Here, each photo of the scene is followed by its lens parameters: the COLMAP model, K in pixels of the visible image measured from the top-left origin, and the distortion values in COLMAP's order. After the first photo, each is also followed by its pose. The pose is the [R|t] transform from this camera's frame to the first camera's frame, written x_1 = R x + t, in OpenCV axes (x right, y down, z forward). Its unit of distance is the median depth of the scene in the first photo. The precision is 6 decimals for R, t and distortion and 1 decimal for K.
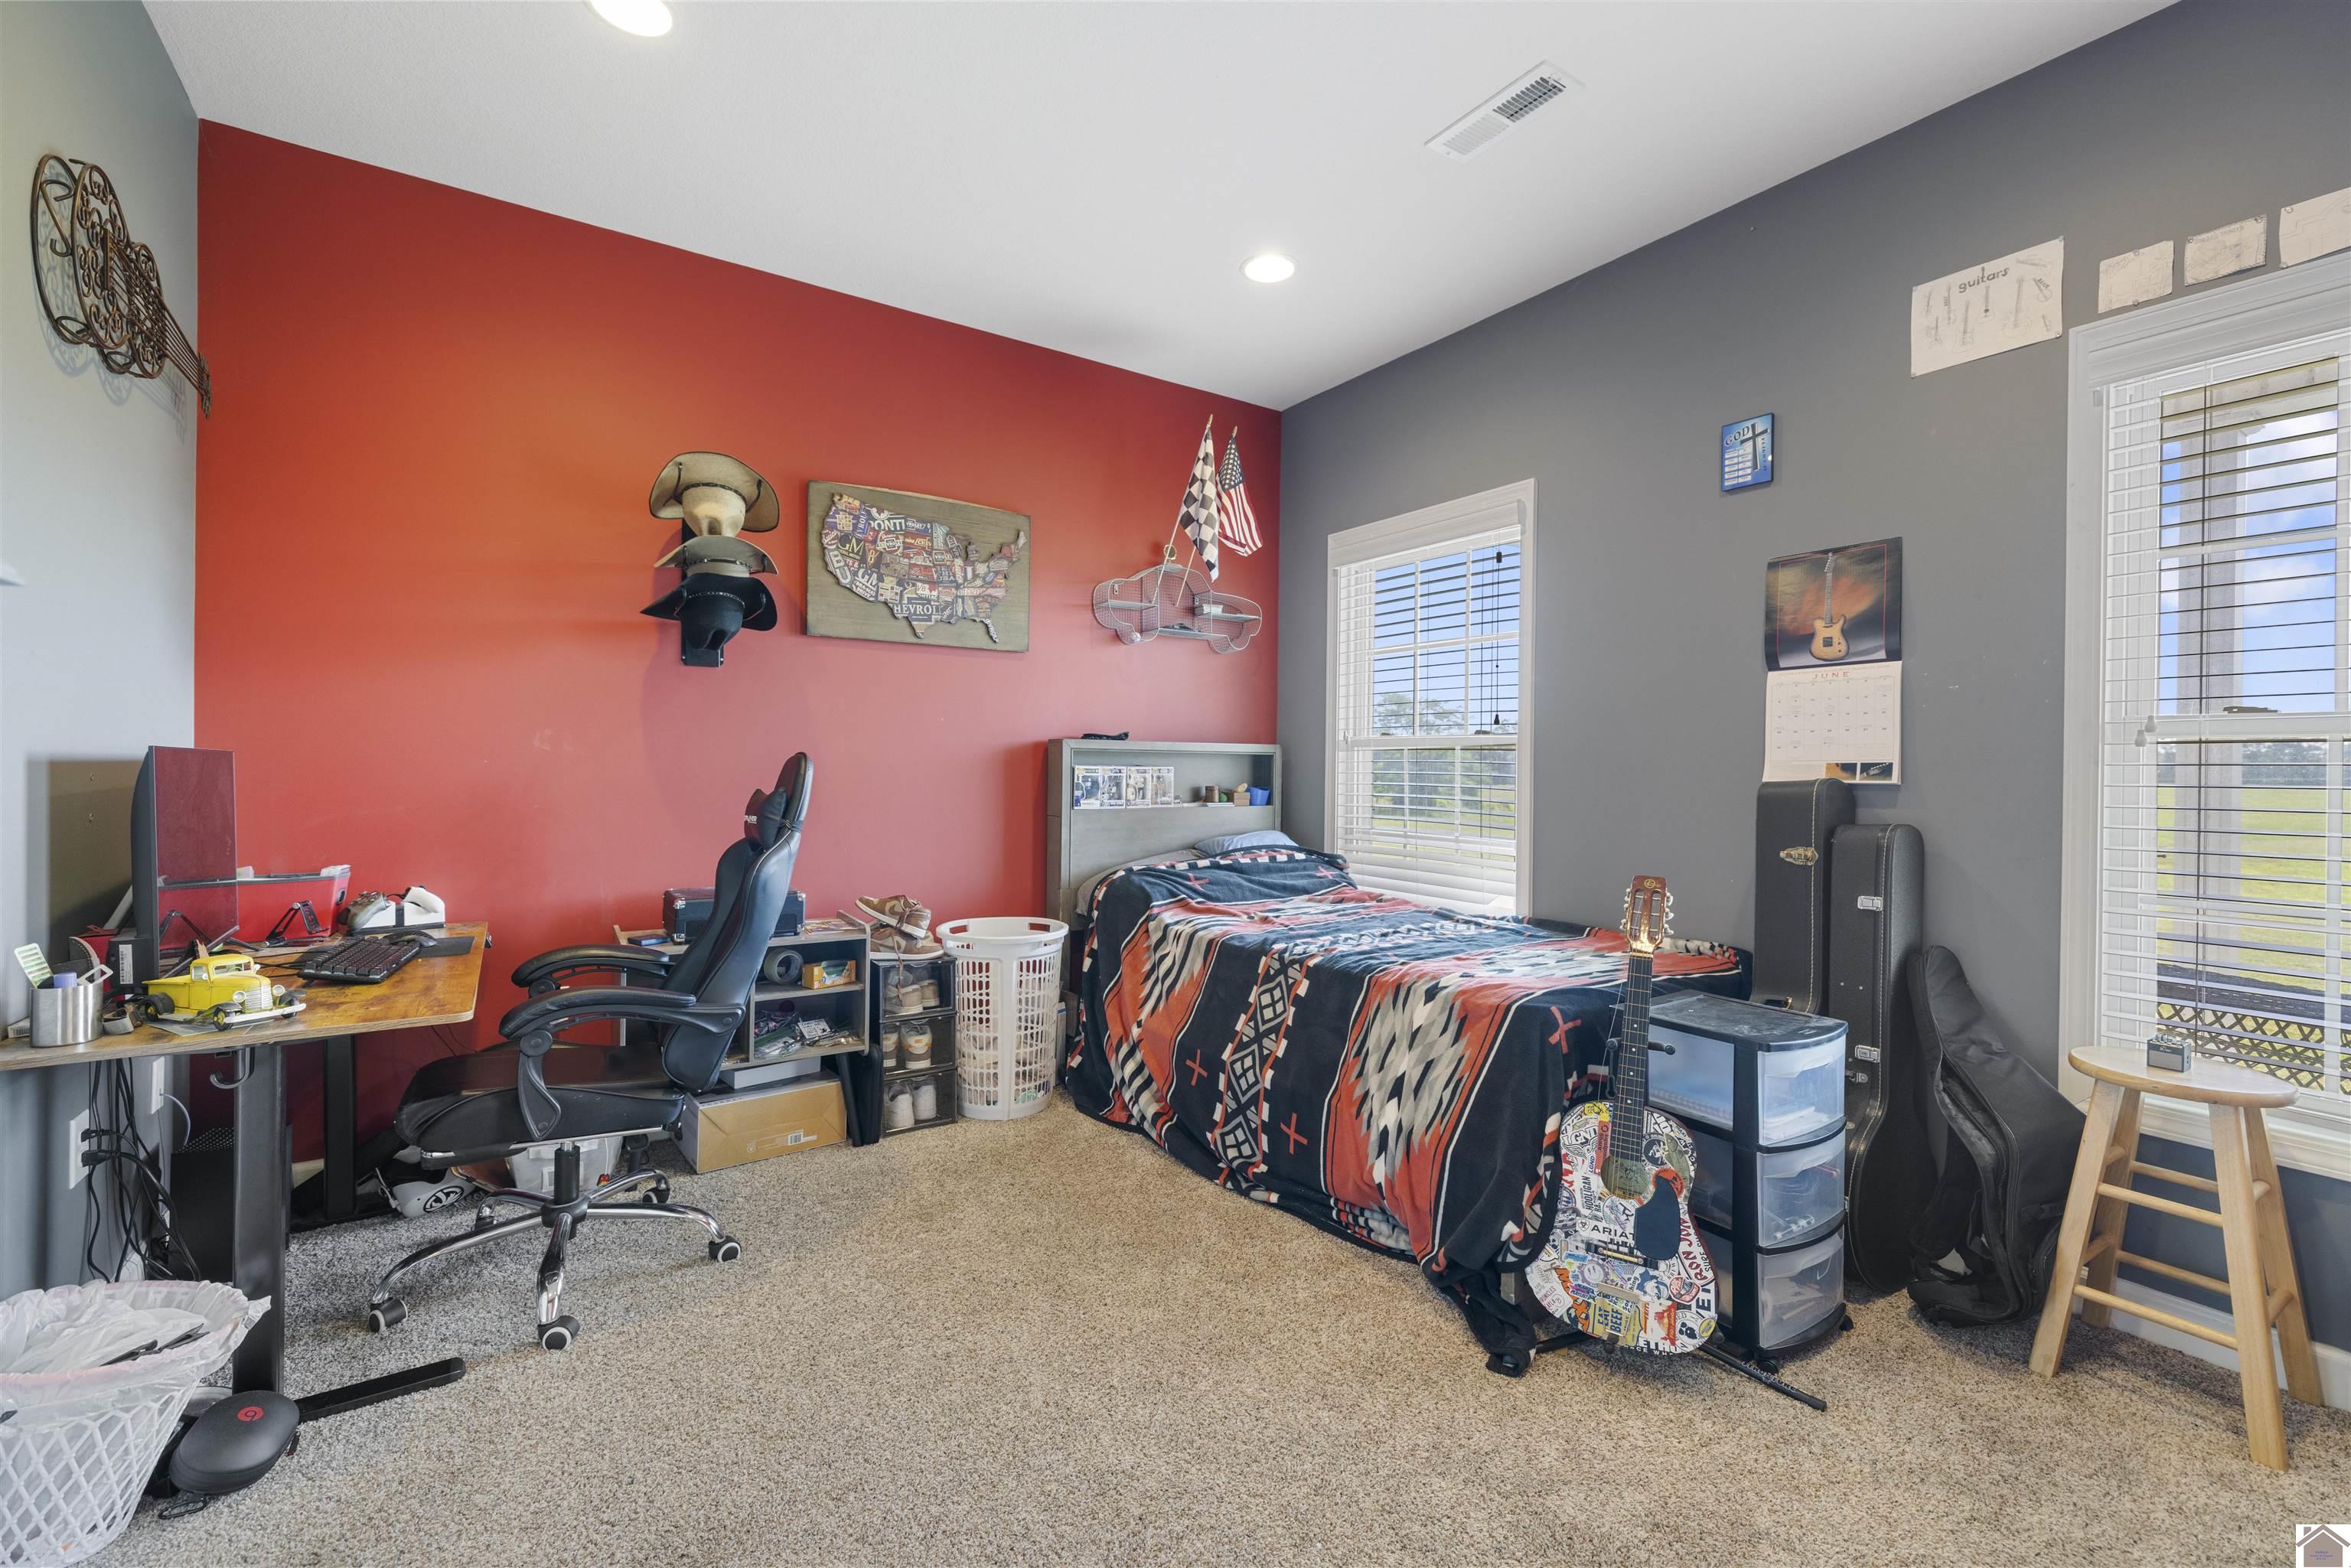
lens RADIAL K [[981.6, 0, 1166.8], [0, 981.6, 773.0], [0, 0, 1]] dist [0.001229, -0.000483]
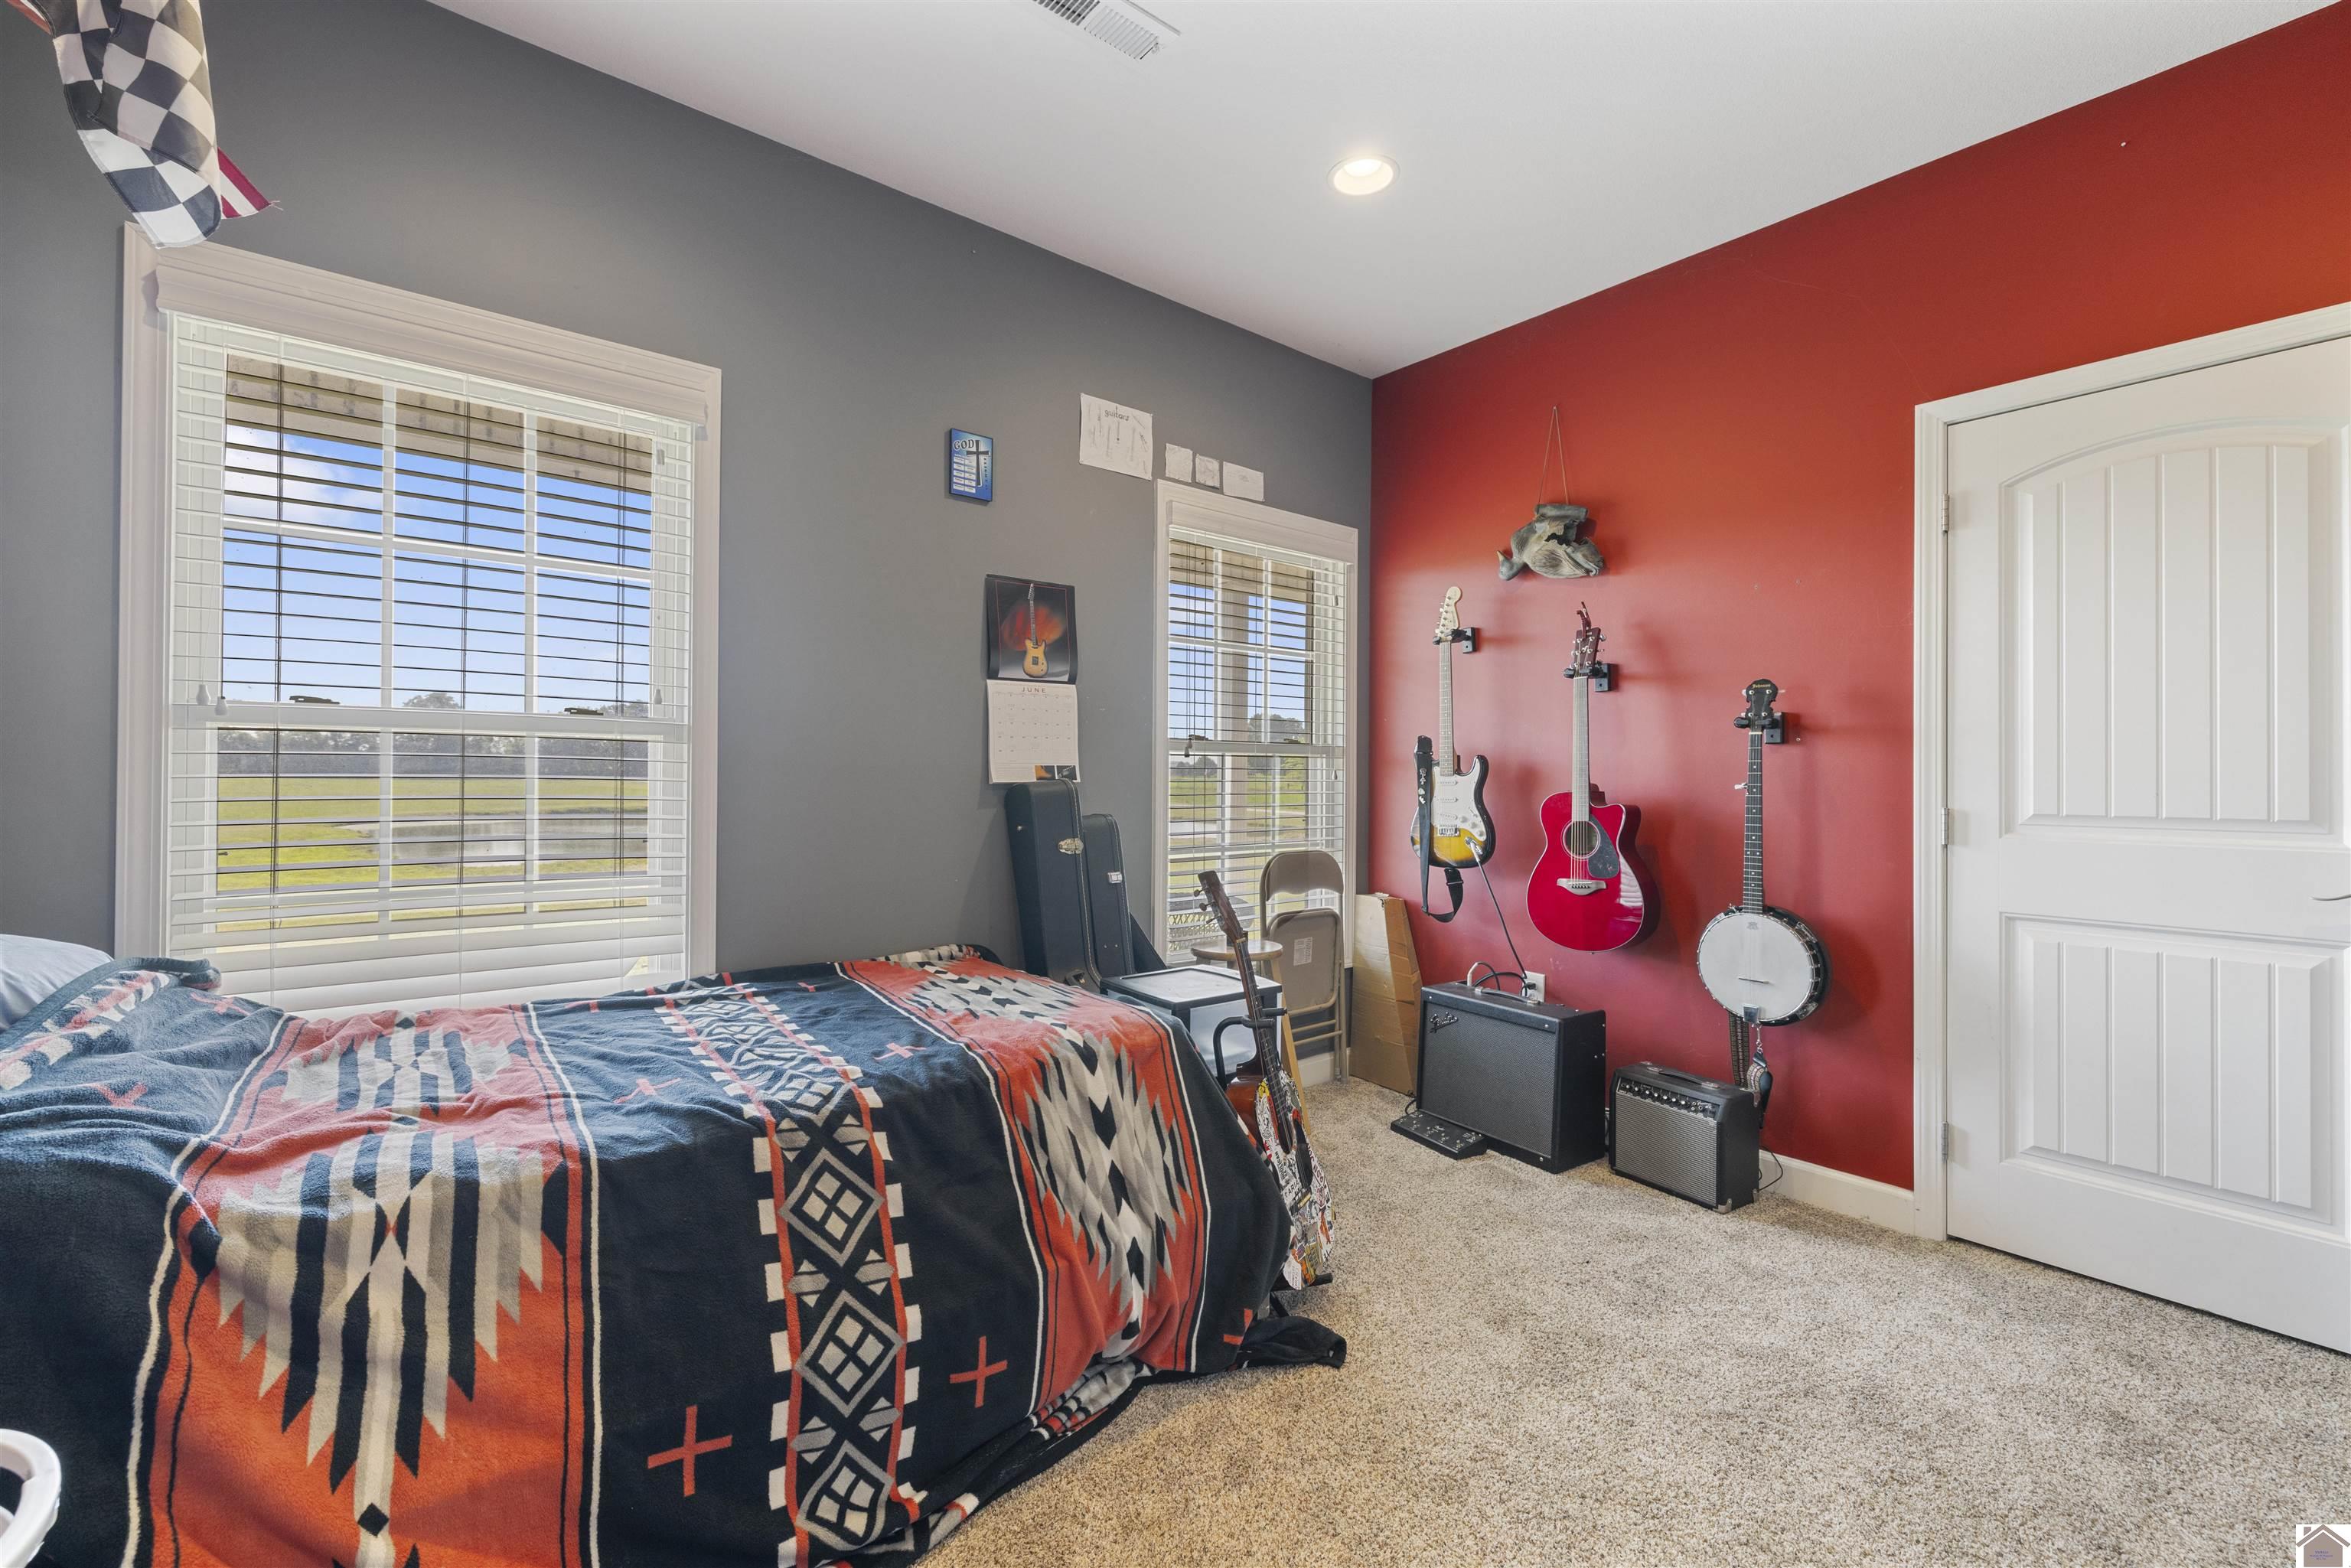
lens RADIAL K [[987.3, 0, 1174.3], [0, 987.3, 763.6], [0, 0, 1]] dist [0.010295, -0.000042]
pose [[-0.096009, -0.002542, 0.995377, -0.475797], [-0.006623, 0.999976, 0.001915, -0.014691], [-0.995358, -0.006409, -0.096024, 0.896158]]
